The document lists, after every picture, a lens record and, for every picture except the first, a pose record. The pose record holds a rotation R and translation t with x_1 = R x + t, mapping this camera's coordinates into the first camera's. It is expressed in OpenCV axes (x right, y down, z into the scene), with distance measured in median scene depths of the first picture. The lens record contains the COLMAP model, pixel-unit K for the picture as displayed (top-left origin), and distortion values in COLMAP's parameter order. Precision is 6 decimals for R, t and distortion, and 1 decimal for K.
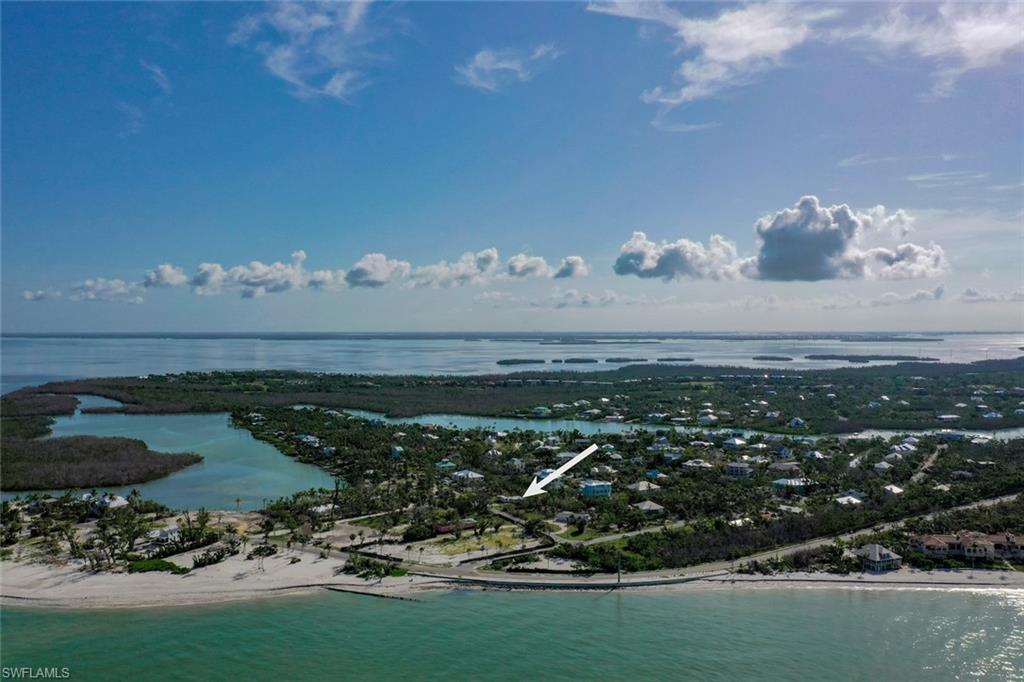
lens RADIAL K [[818.5, 0, 512.6], [0, 818.5, 342.7], [0, 0, 1]] dist [0.013538, -0.013436]
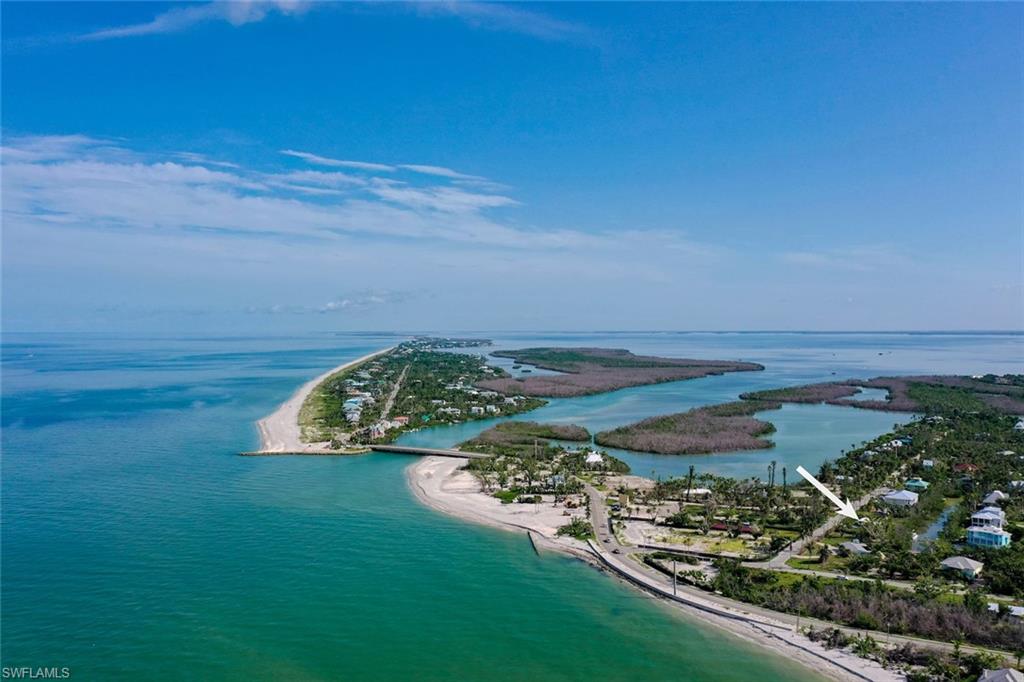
lens RADIAL K [[818.5, 0, 512.9], [0, 818.5, 339.2], [0, 0, 1]] dist [0.013538, -0.013436]
pose [[0.417412, 0.007250, -0.908688, 0.918577], [0.002244, 0.999957, 0.009009, -0.027533], [0.908715, -0.005799, 0.417378, 0.389737]]
